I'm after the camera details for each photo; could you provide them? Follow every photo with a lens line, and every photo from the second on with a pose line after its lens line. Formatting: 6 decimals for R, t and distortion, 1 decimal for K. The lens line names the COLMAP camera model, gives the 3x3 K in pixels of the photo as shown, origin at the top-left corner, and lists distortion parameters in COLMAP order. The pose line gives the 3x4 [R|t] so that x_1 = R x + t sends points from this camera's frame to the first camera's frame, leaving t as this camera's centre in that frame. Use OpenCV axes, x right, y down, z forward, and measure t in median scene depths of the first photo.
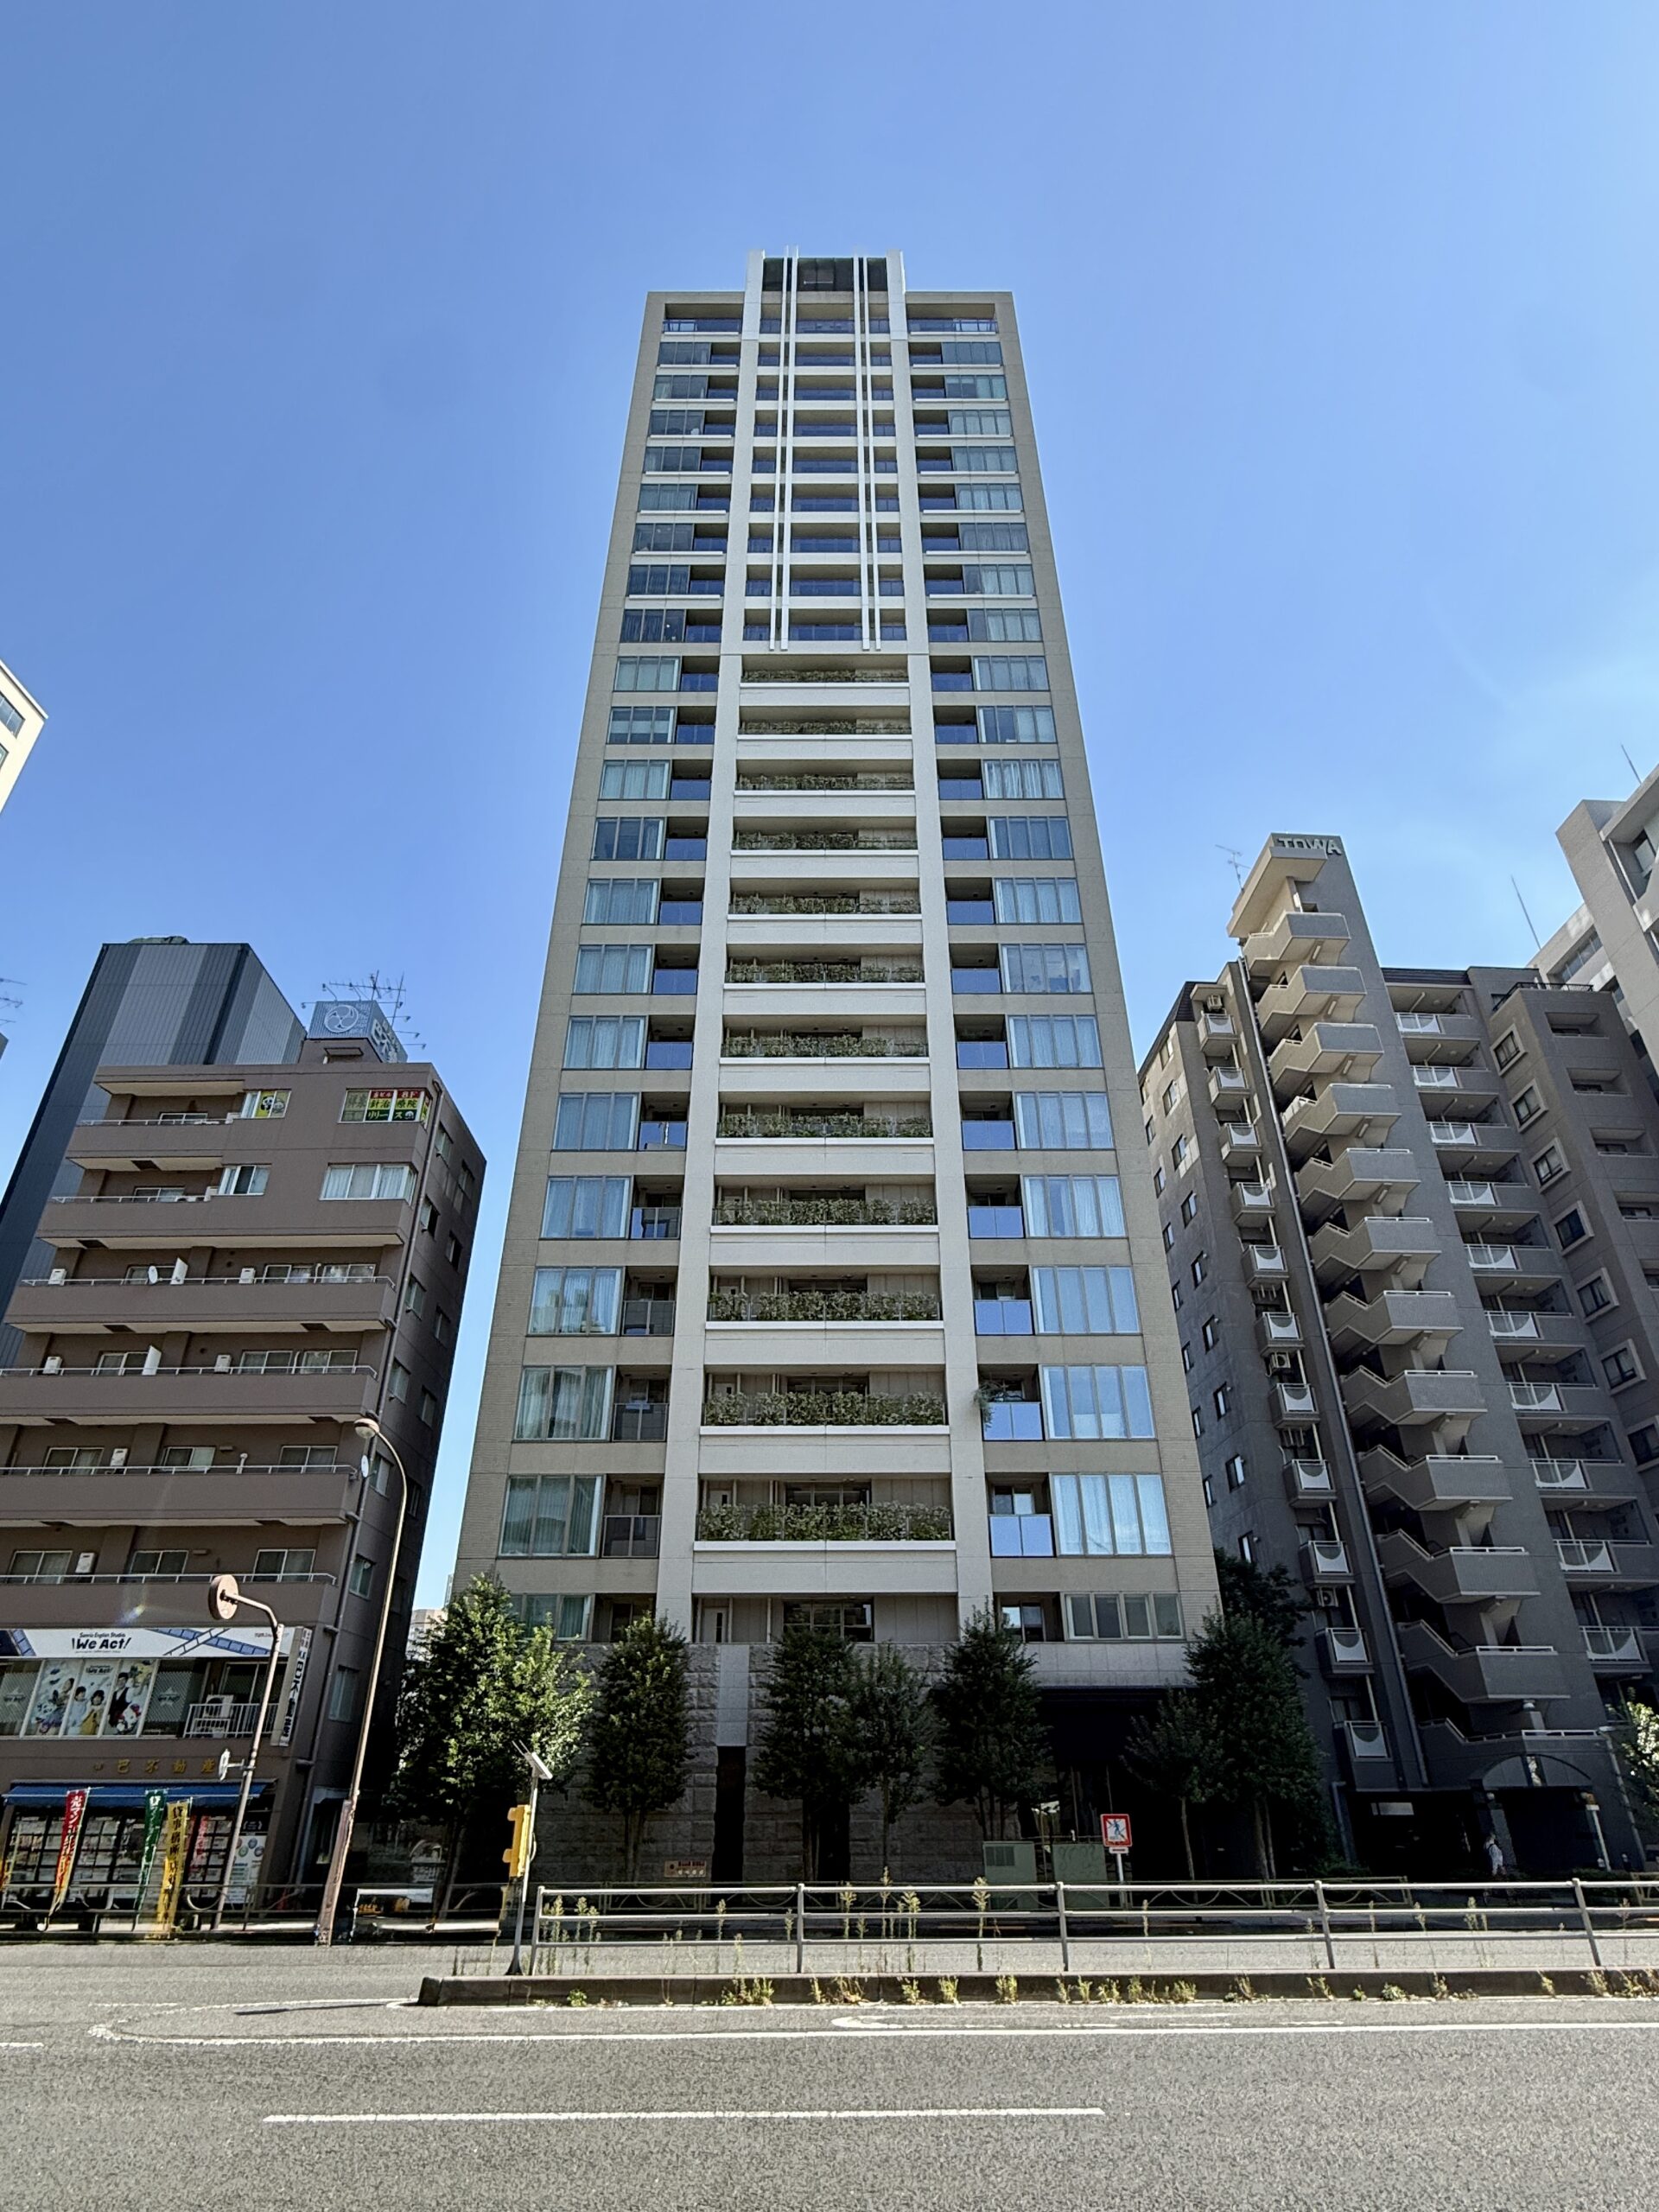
lens RADIAL K [[1180.7, 0, 832.7], [0, 1180.7, 1109.8], [0, 0, 1]] dist [0.001317, -0.001125]
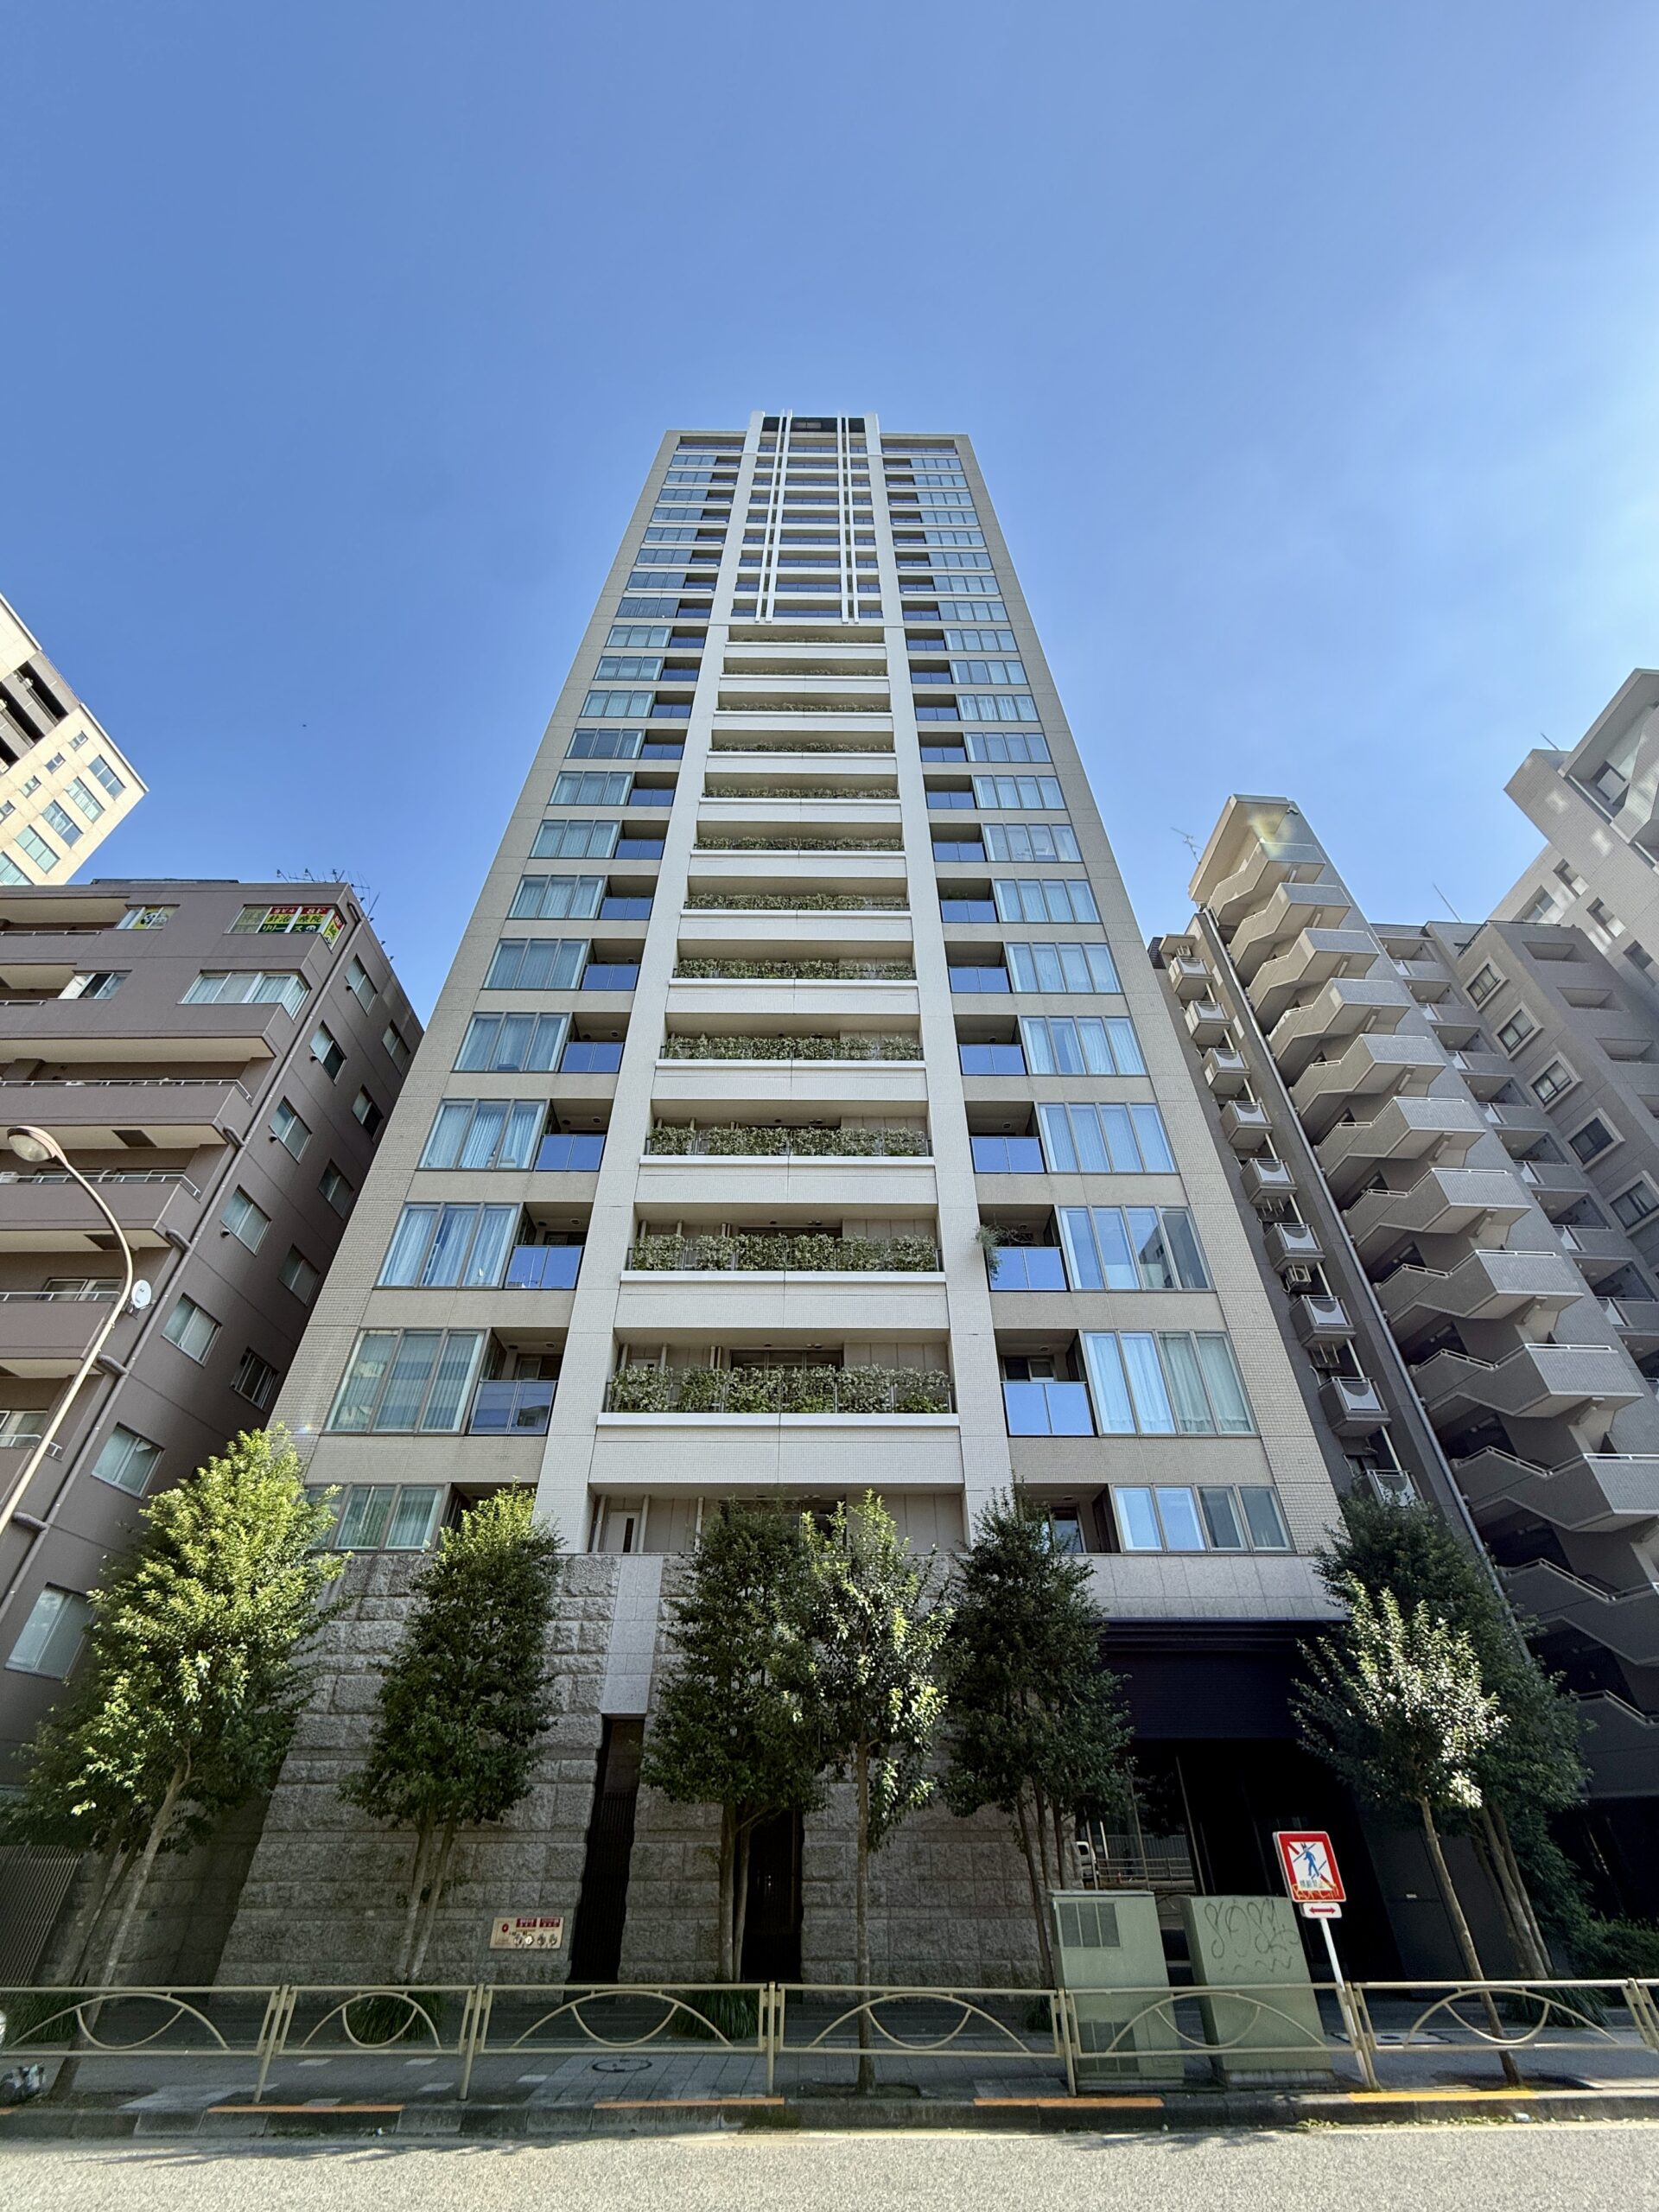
lens RADIAL K [[886.1, 0, 830.7], [0, 886.1, 1102.2], [0, 0, 1]] dist [0.000302, -0.000525]
pose [[0.999945, 0.007486, 0.007321, 0.018744], [-0.006296, 0.988530, -0.150890, 0.245943], [-0.008367, 0.150836, 0.988523, 0.411924]]
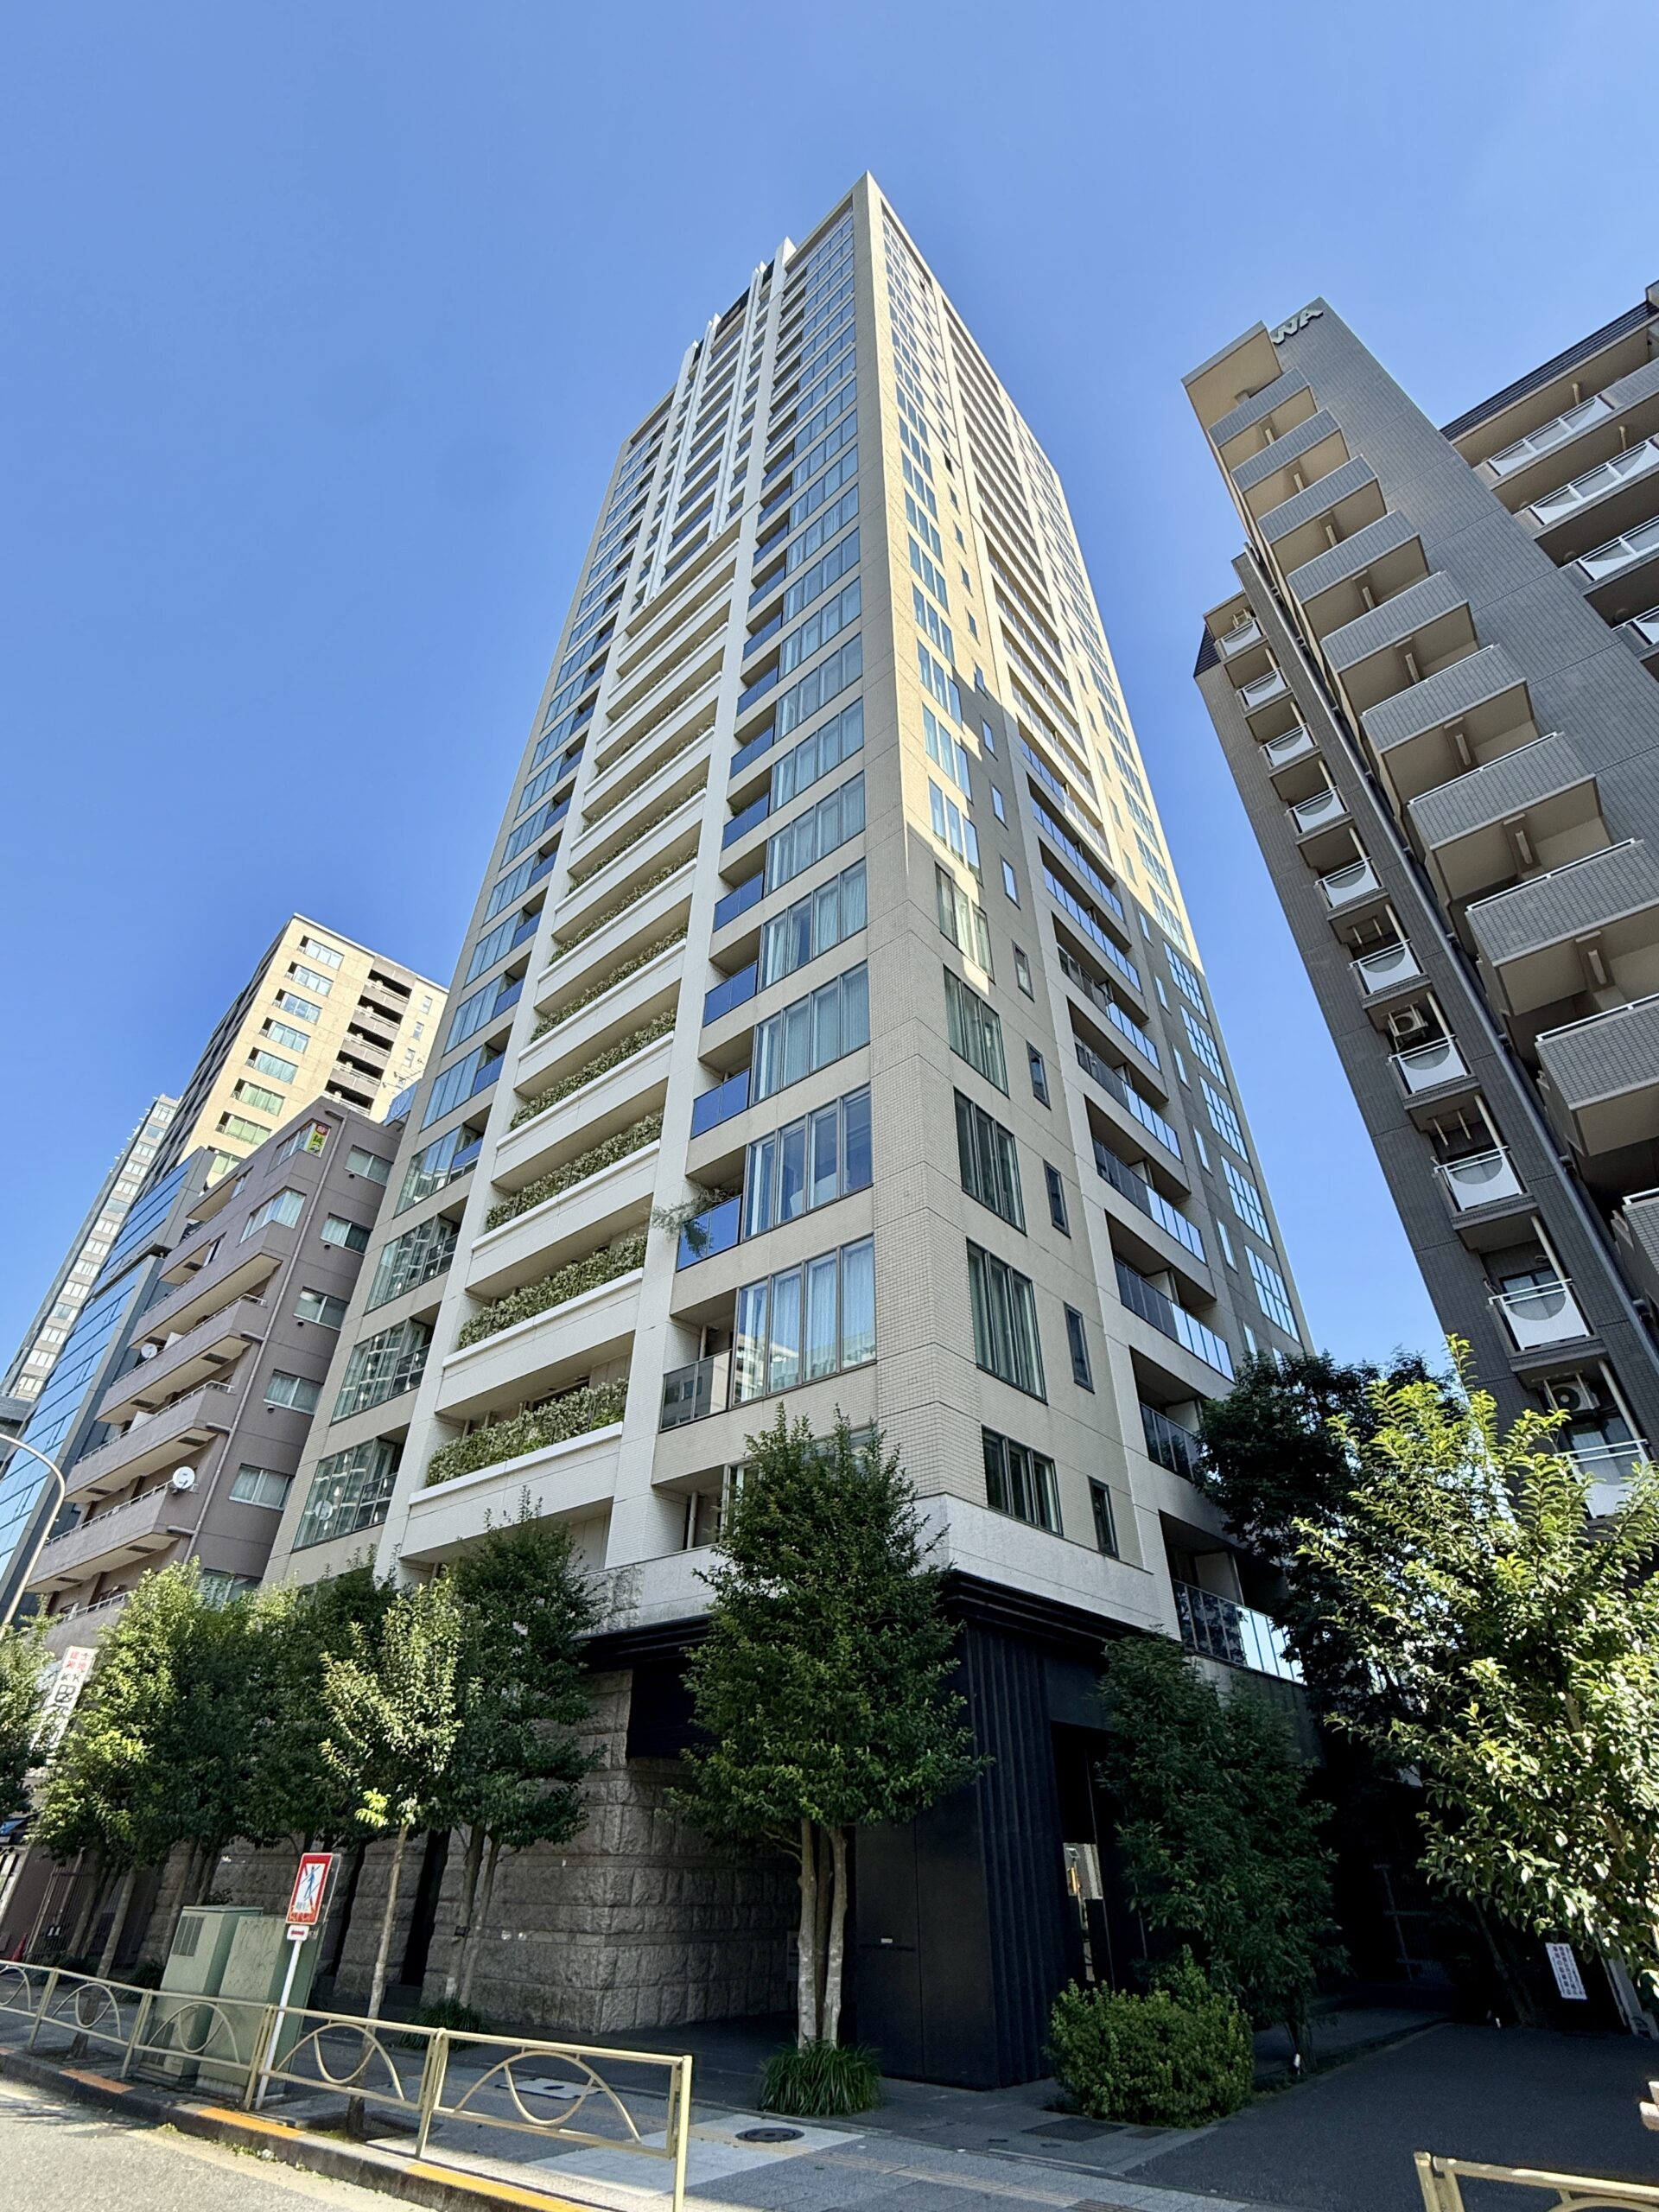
lens RADIAL K [[1019.3, 0, 833.2], [0, 1019.3, 1105.0], [0, 0, 1]] dist [-0.004274, 0.000852]
pose [[0.761822, -0.383069, -0.522384, 0.537357], [0.326364, 0.923561, -0.201301, 0.338299], [0.559566, -0.017132, 0.828609, 0.565074]]
